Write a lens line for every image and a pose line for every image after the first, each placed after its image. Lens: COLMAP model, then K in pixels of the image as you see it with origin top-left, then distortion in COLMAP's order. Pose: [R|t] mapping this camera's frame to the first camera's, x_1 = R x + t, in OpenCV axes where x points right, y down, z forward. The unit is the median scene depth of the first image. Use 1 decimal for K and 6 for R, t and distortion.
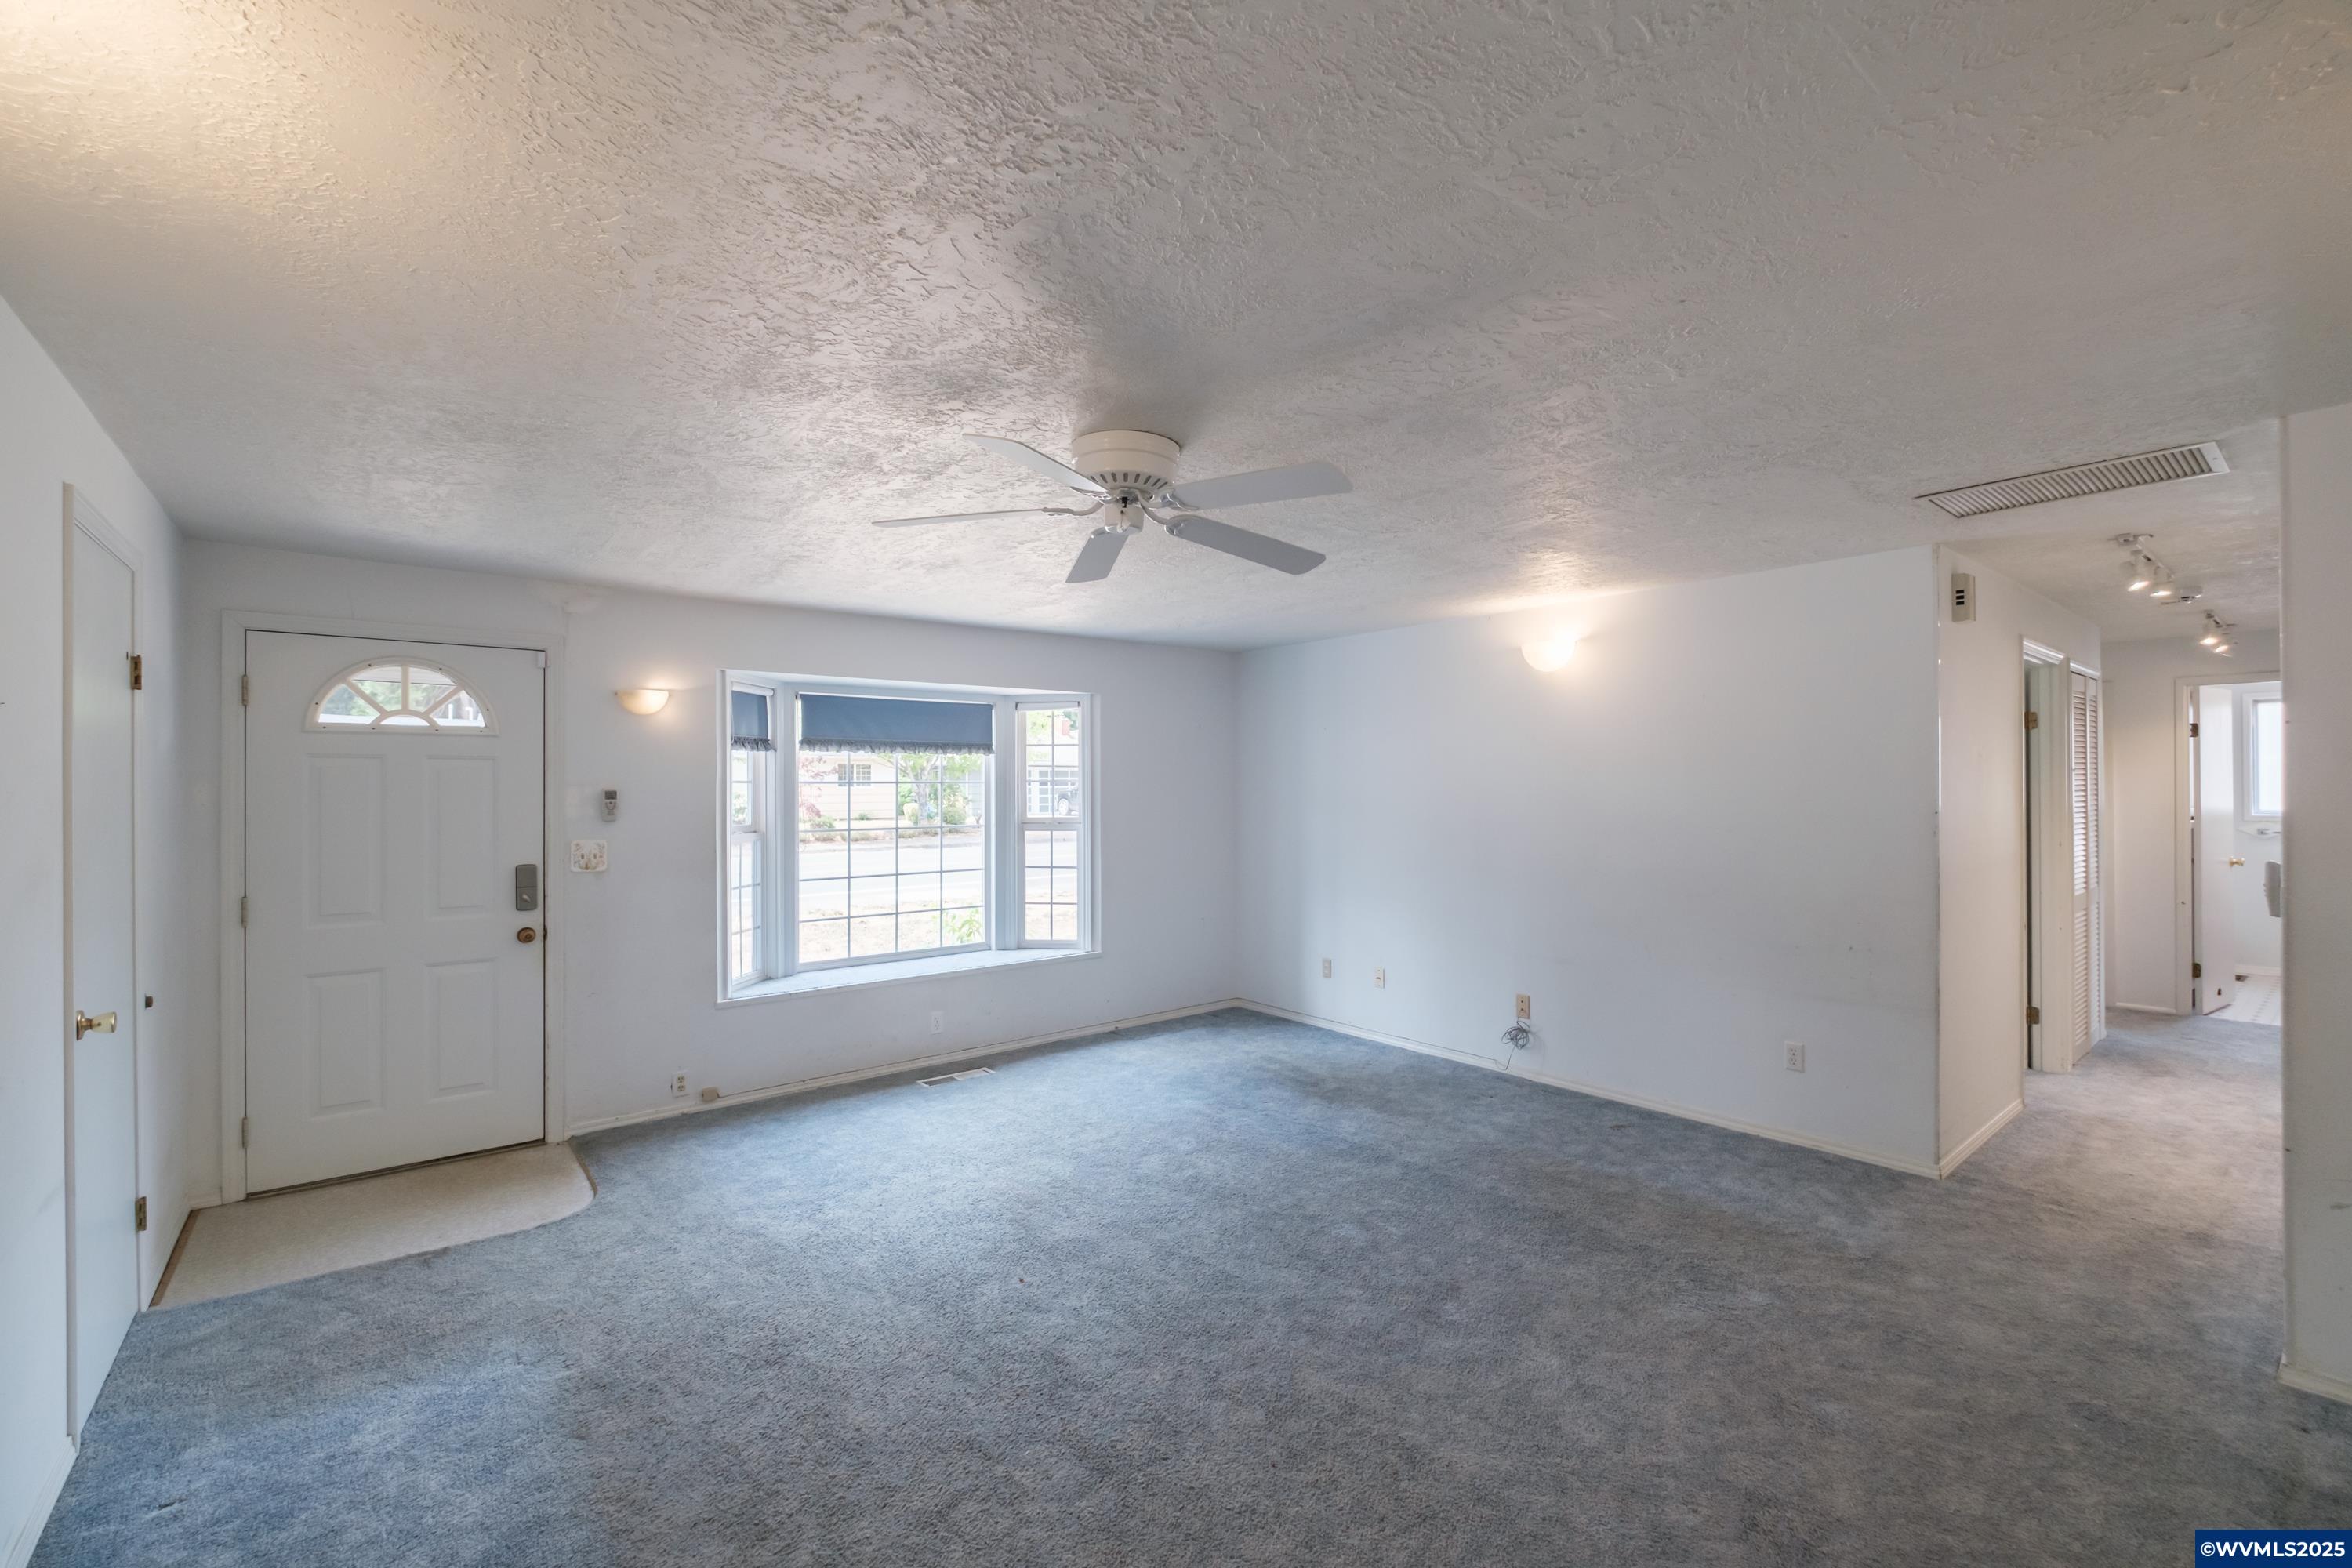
lens RADIAL K [[985.7, 0, 1182.7], [0, 985.7, 793.9], [0, 0, 1]] dist [-0.013432, -0.000344]
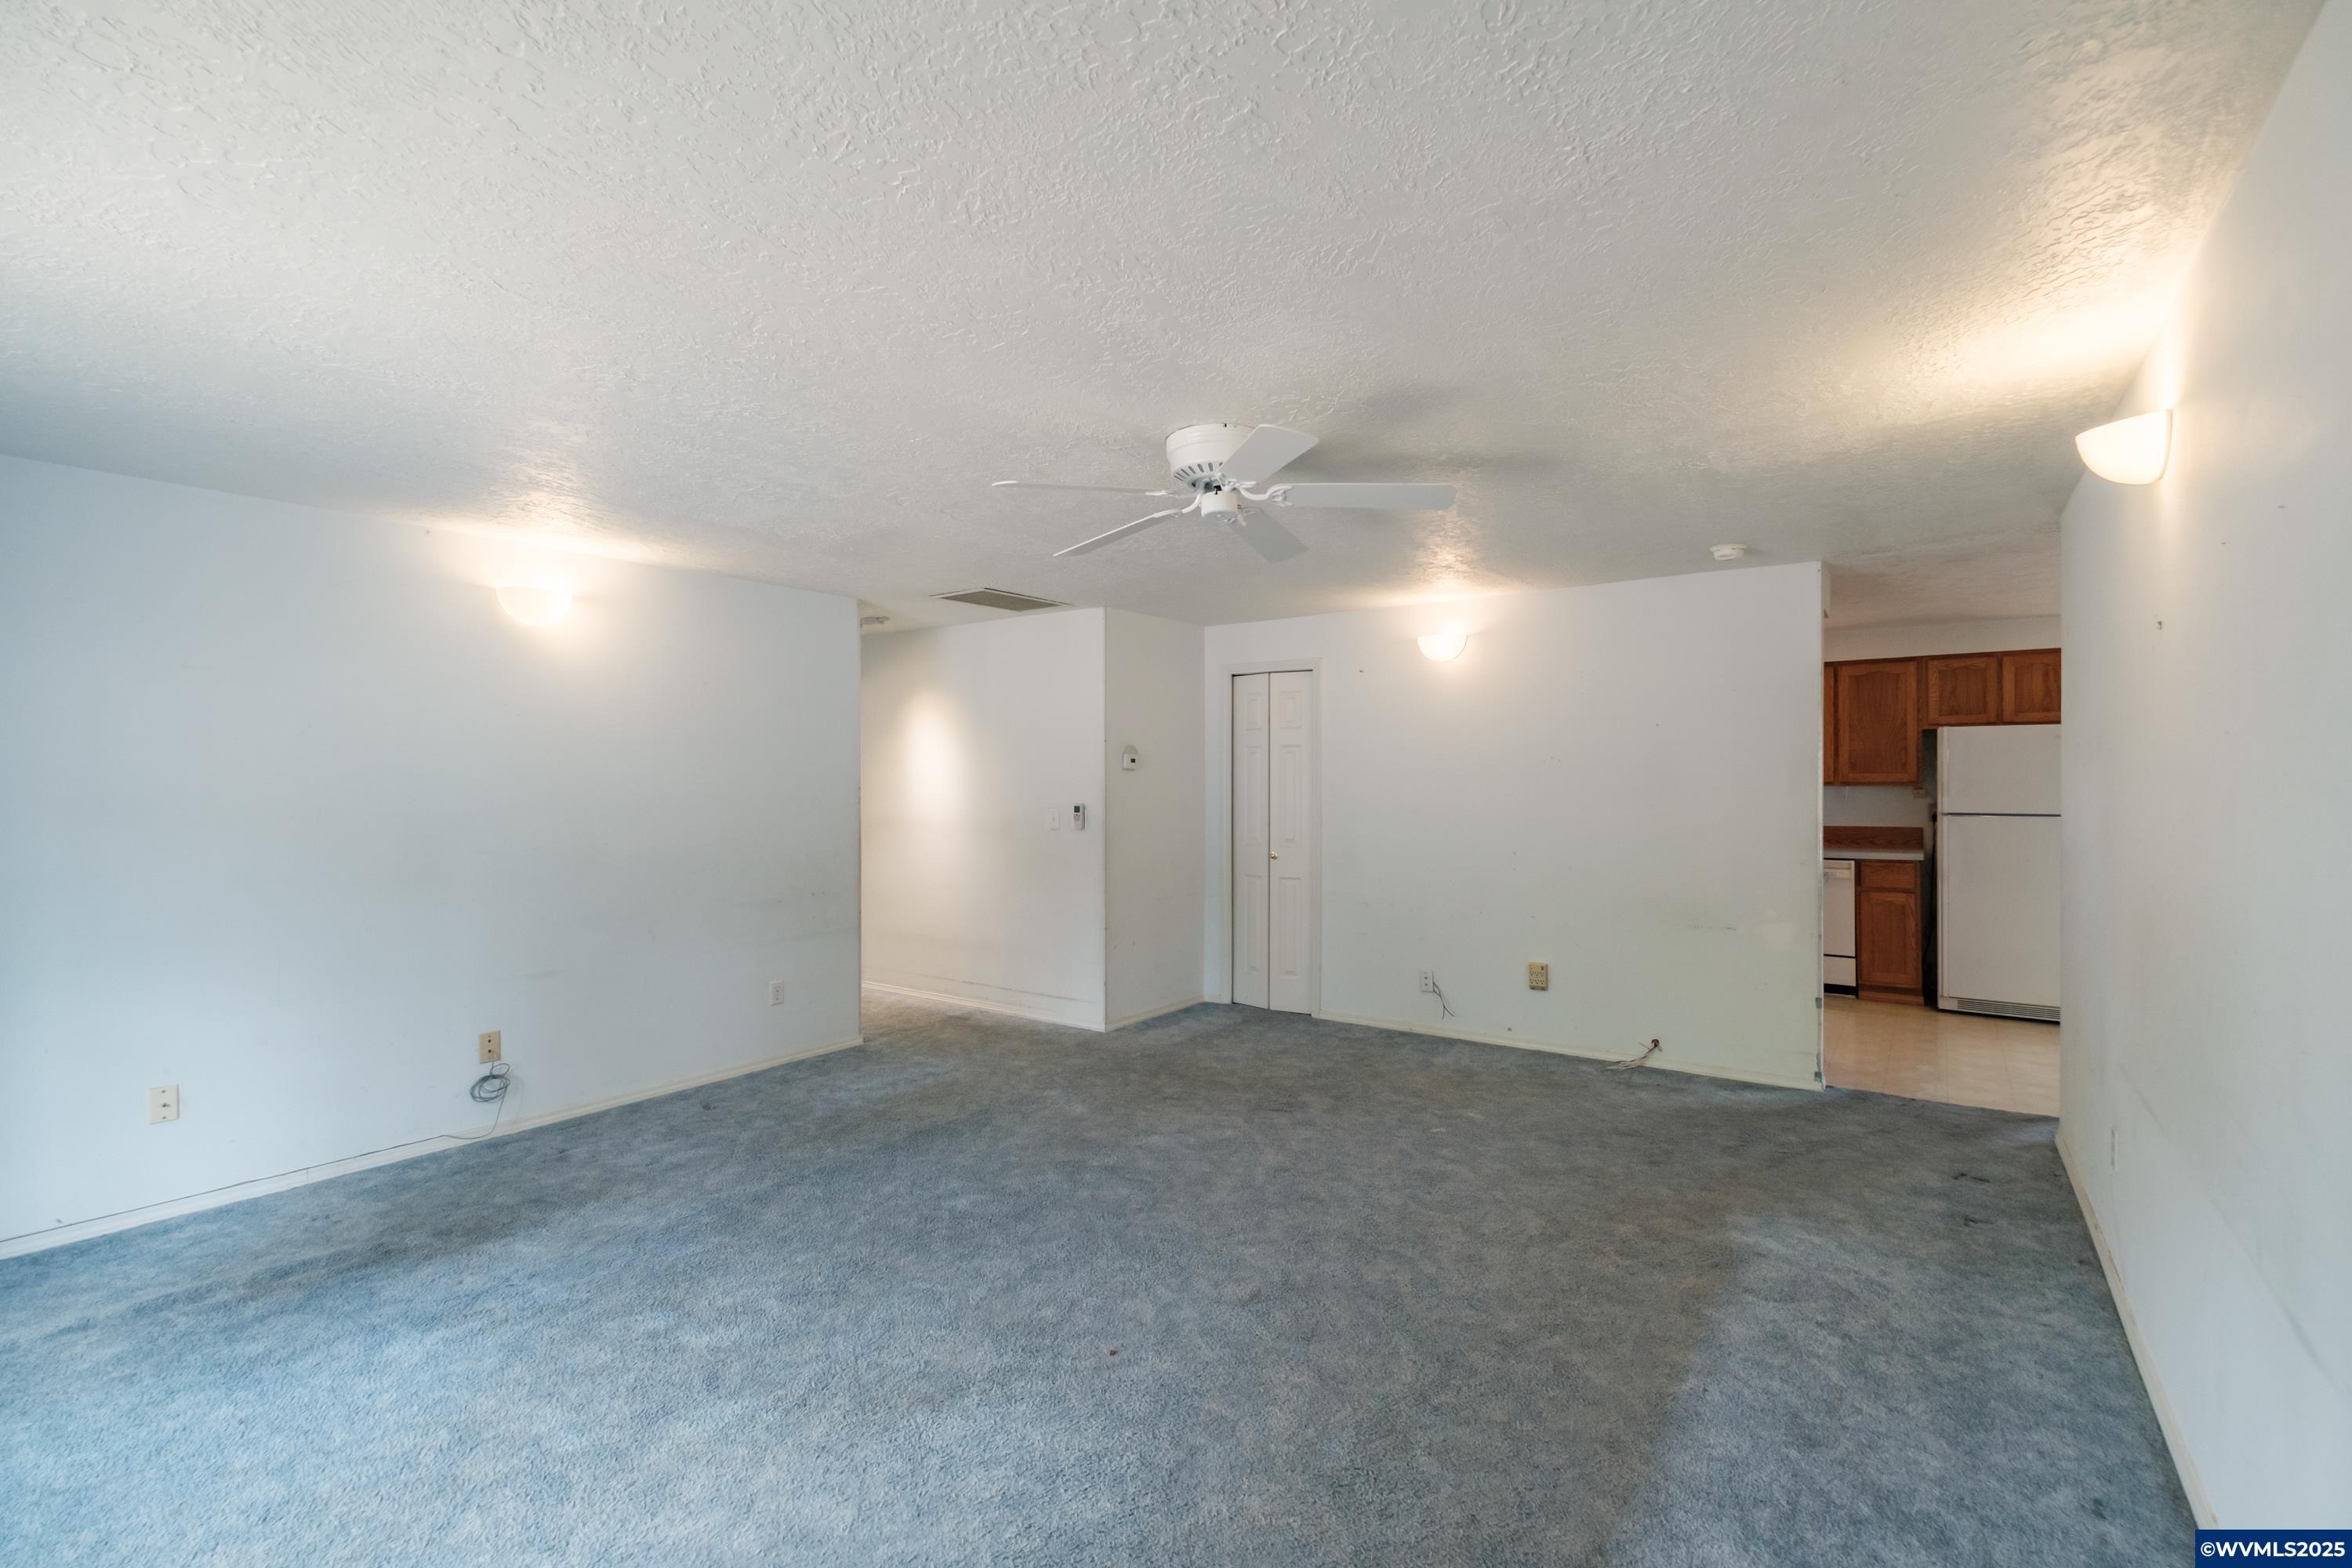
lens RADIAL K [[1018.6, 0, 1180.7], [0, 1018.6, 782.1], [0, 0, 1]] dist [-0.001493, -0.000483]
pose [[-0.255799, 0.005051, 0.966717, -0.693676], [0.010817, 0.999939, -0.002363, 0.014540], [-0.966670, 0.009853, -0.255838, 0.801952]]
